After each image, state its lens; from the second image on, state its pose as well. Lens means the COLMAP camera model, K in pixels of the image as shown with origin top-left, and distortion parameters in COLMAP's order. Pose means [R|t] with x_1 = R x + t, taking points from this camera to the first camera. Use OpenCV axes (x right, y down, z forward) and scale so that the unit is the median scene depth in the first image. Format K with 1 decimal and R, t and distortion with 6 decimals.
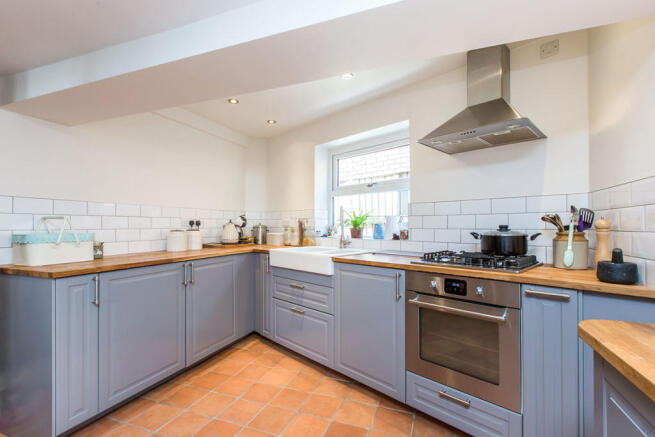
lens RADIAL K [[303.9, 0, 328.3], [0, 303.9, 225.9], [0, 0, 1]] dist [-0.002100, -0.000255]
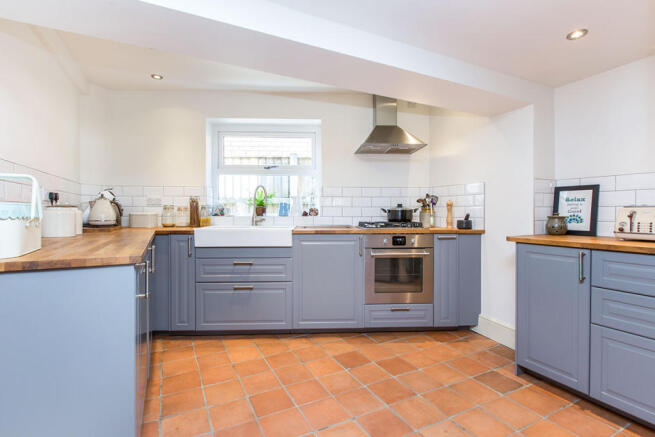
lens RADIAL K [[321.2, 0, 328.0], [0, 321.2, 215.2], [0, 0, 1]] dist [0.002070, 0.000243]
pose [[0.666766, -0.007880, 0.745226, -0.783122], [-0.001275, 0.999931, 0.011714, 0.030947], [-0.745266, -0.008760, 0.666710, 0.098546]]
